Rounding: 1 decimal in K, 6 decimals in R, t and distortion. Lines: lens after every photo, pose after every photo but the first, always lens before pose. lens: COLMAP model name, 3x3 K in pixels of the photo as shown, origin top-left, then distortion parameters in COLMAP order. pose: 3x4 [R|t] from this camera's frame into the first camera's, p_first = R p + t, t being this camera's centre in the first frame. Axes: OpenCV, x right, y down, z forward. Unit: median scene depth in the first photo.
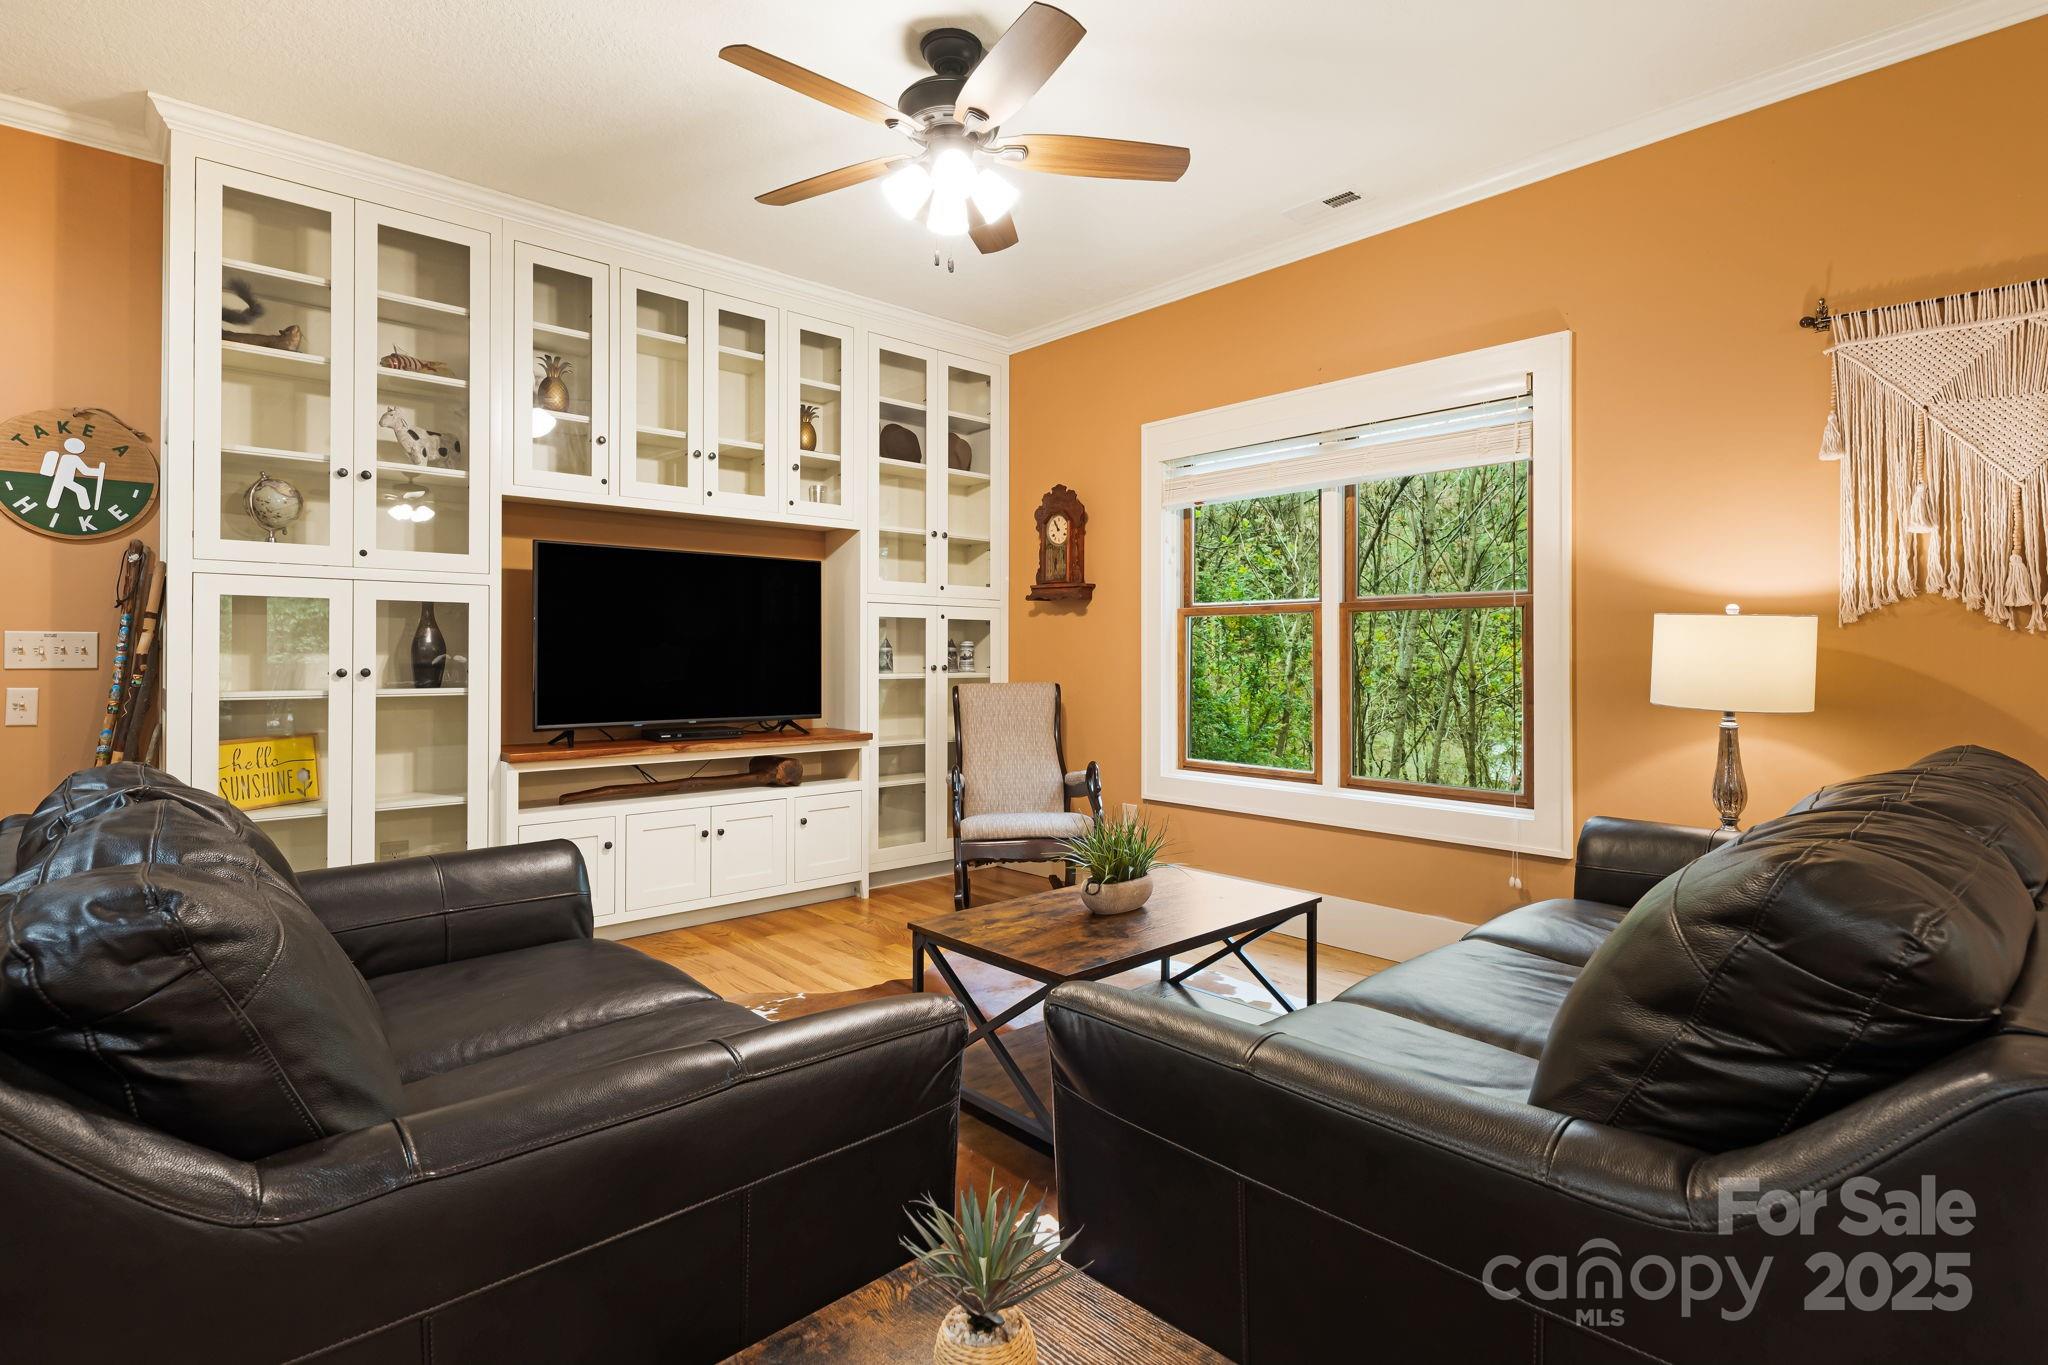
lens RADIAL K [[1010.5, 0, 1024.0], [0, 1010.5, 682.5], [0, 0, 1]] dist [0.001037, -0.001080]
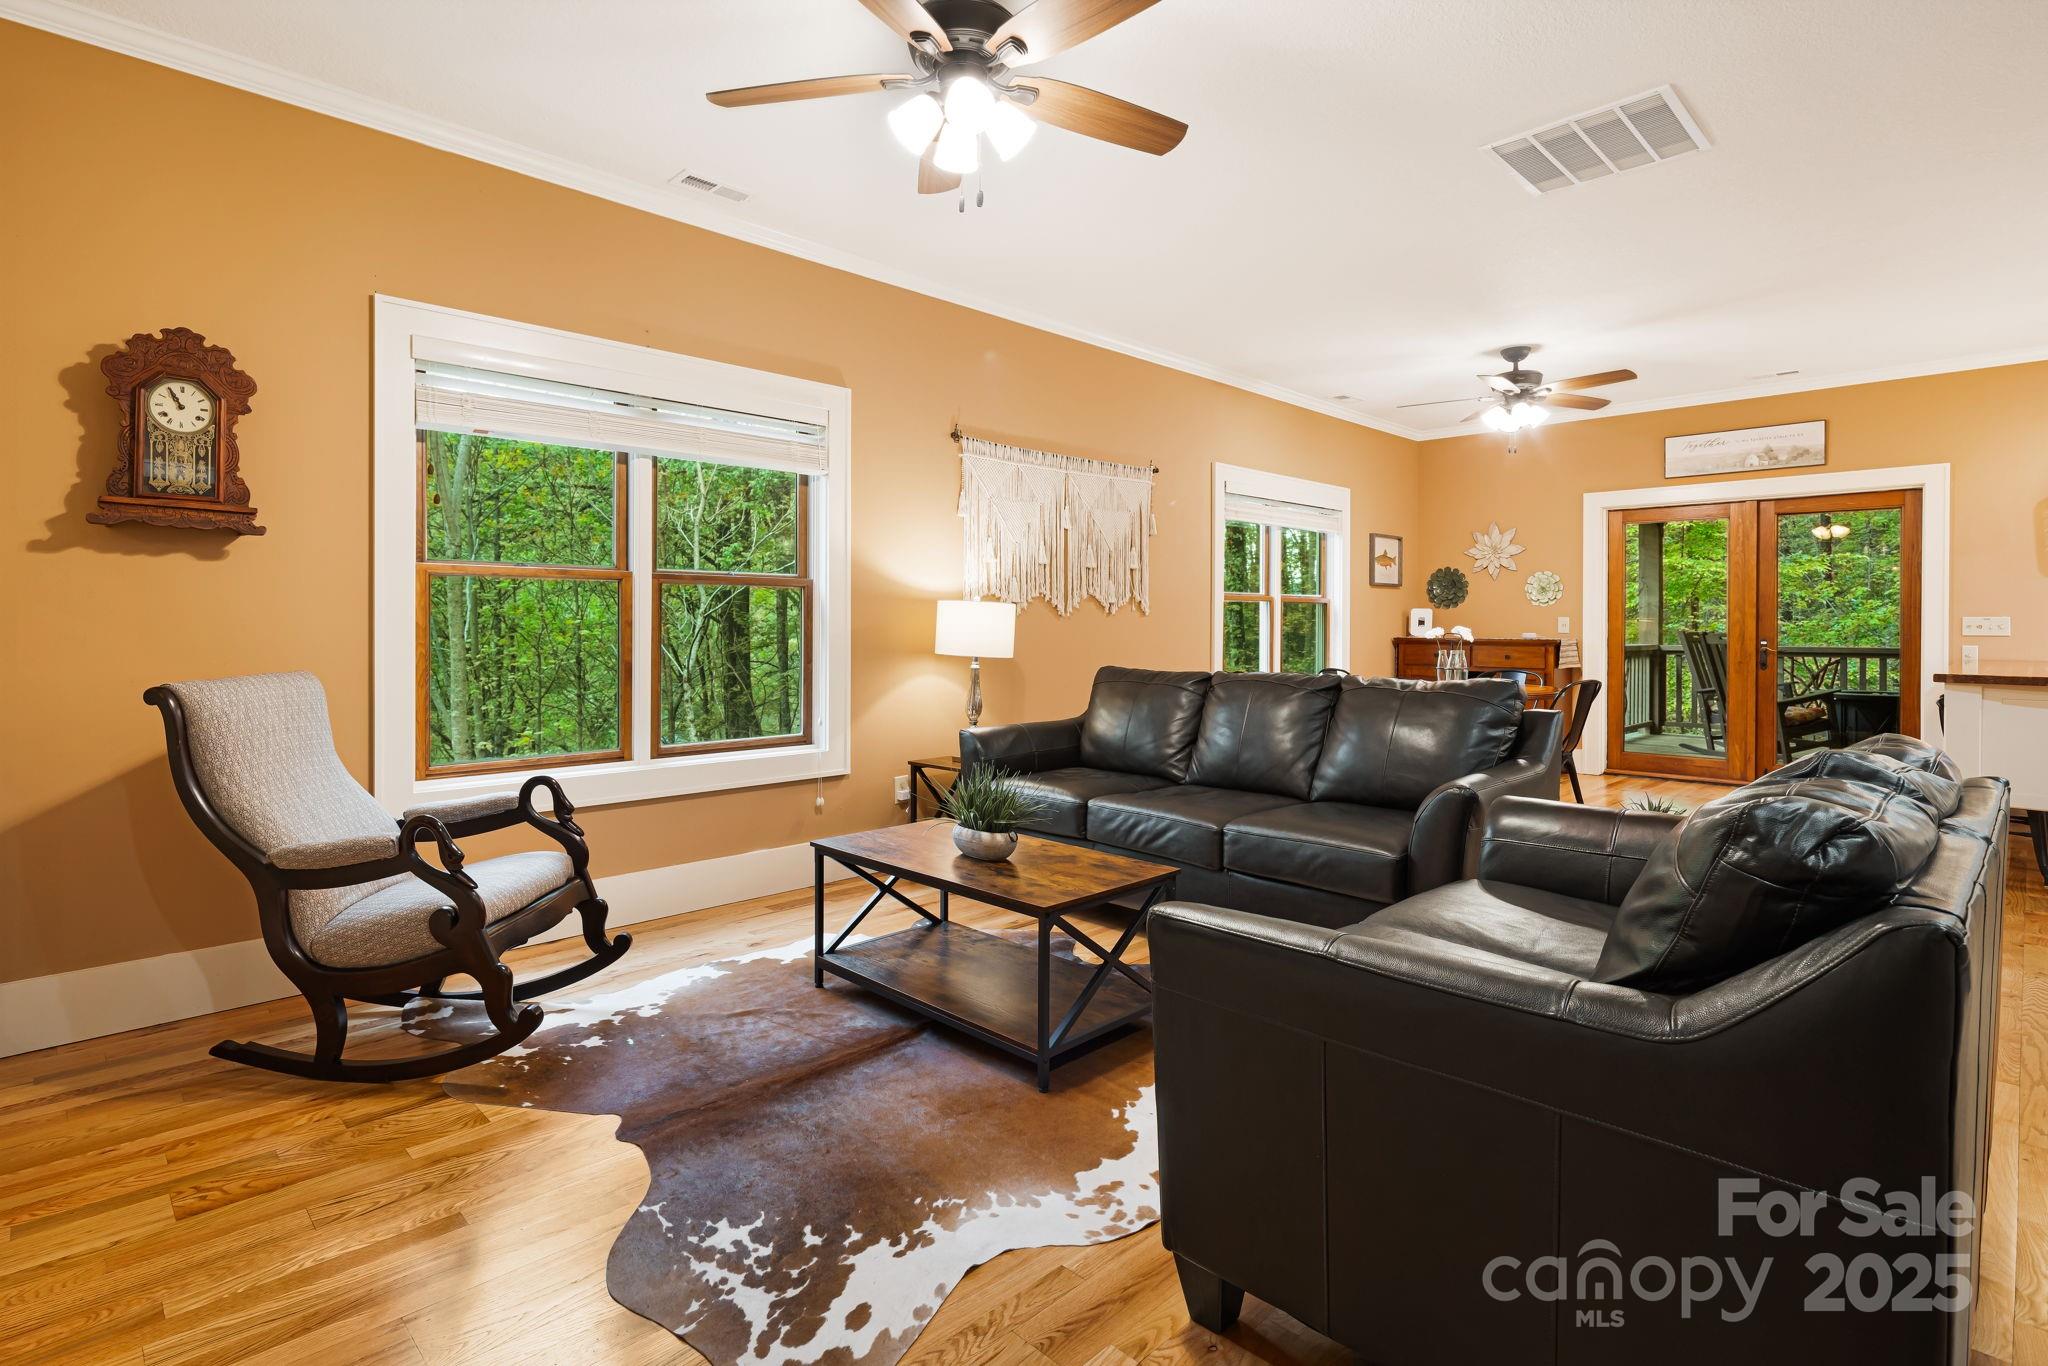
lens RADIAL K [[1010.5, 0, 1024.0], [0, 1010.5, 683.0], [0, 0, 1]] dist [0.001037, -0.001080]
pose [[-0.050910, -0.053470, 0.997271, -0.597889], [0.030406, 0.998020, 0.055063, -0.012476], [-0.998240, 0.033127, -0.049183, 0.585022]]
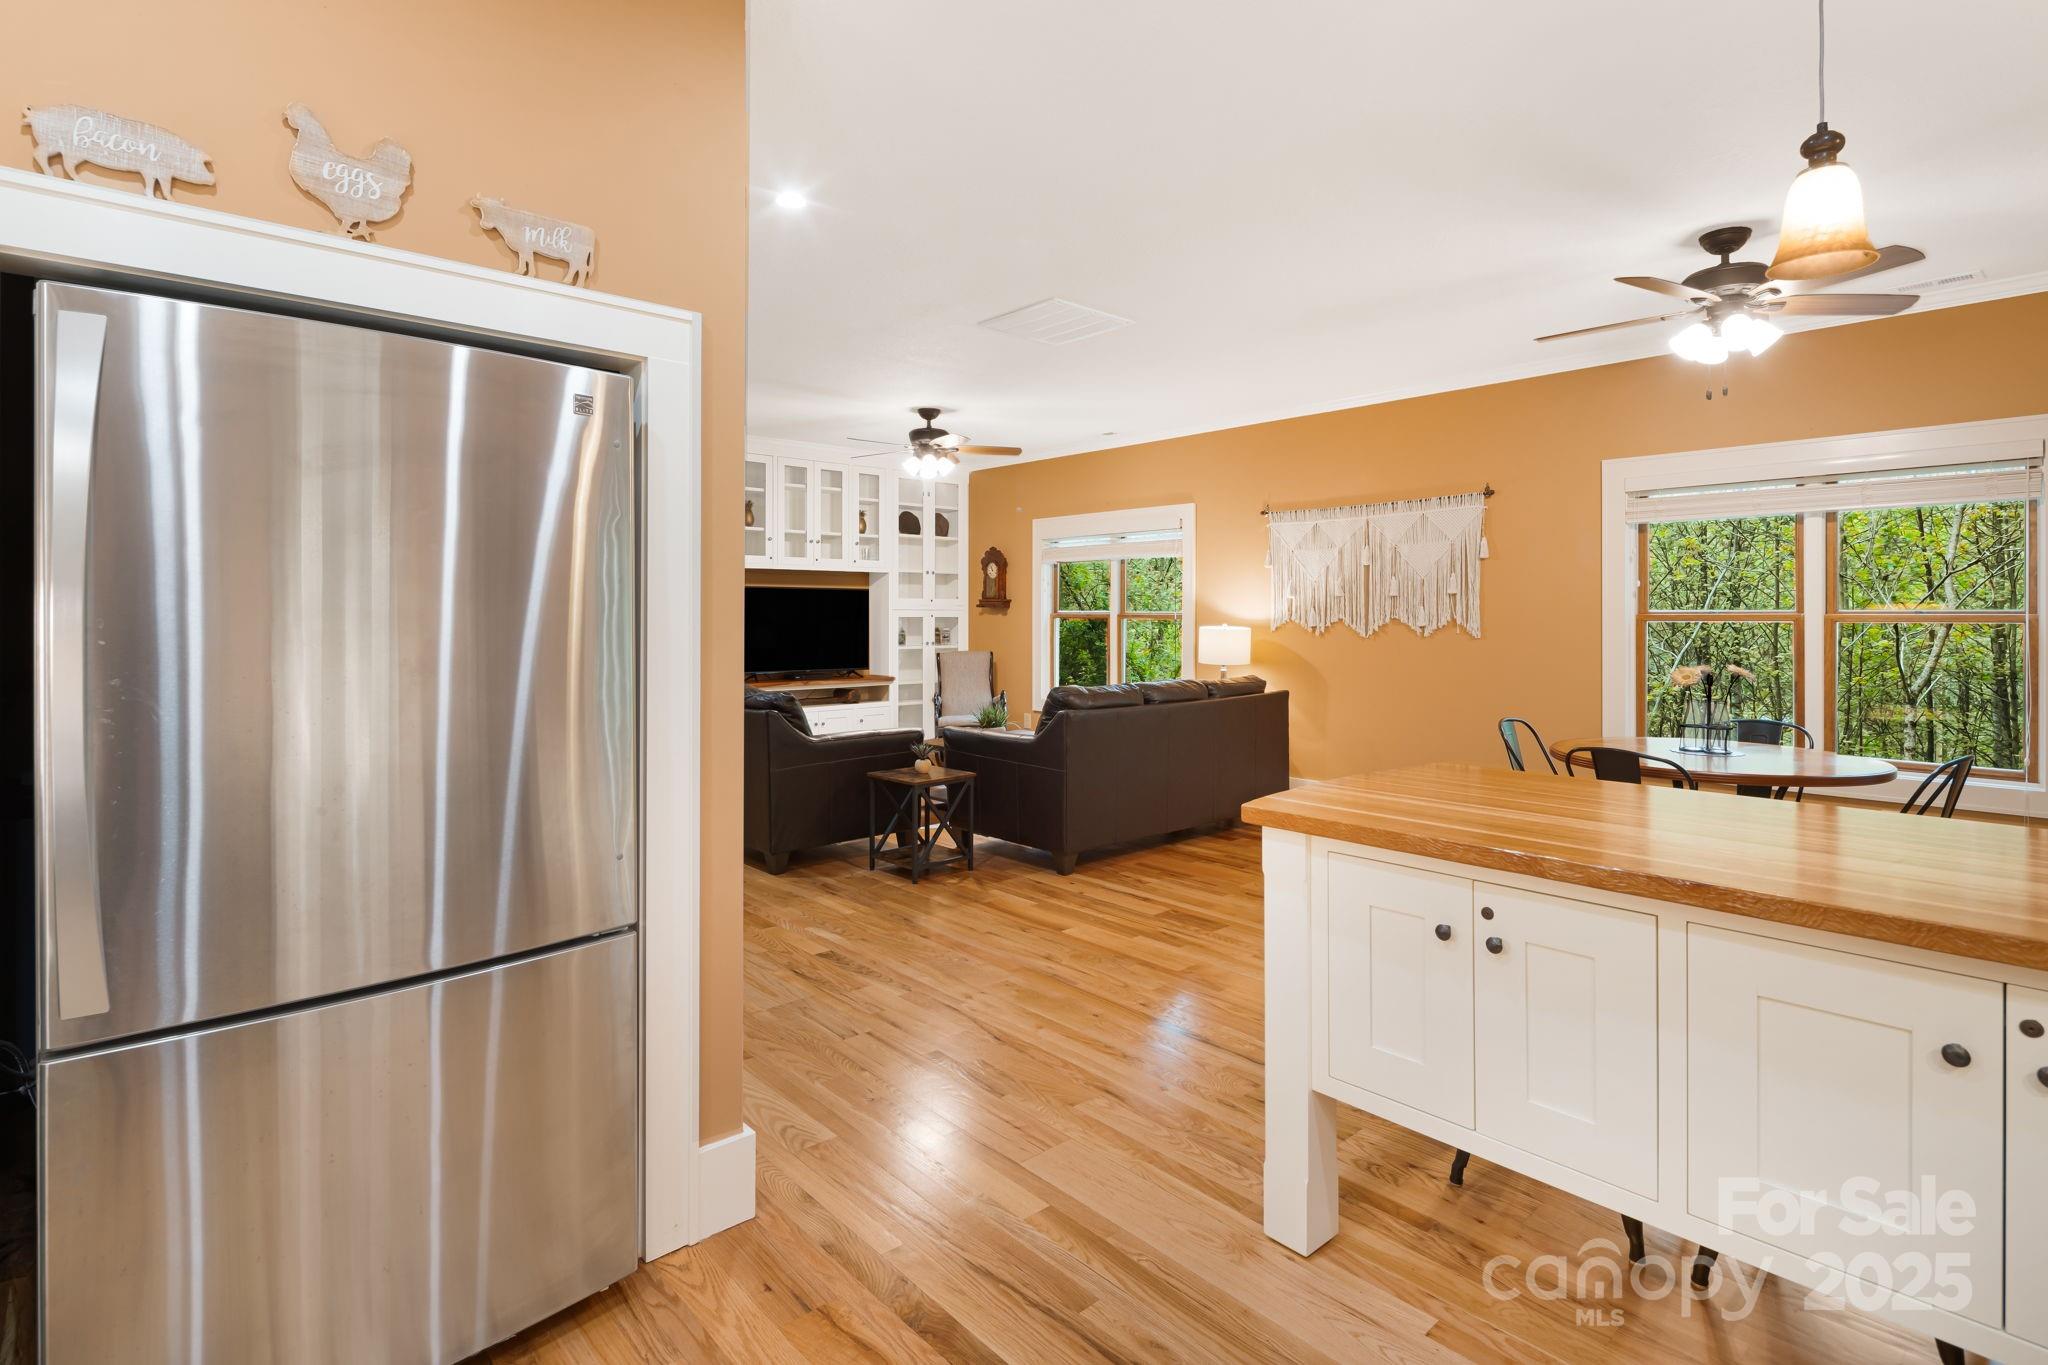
lens RADIAL K [[996.5, 0, 1026.3], [0, 996.5, 649.1], [0, 0, 1]] dist [0.000852, -0.000149]
pose [[0.999983, 0.000063, -0.005830, 0.113755], [-0.000023, 0.999976, 0.006887, -0.017220], [0.005830, -0.006887, 0.999959, -0.916896]]
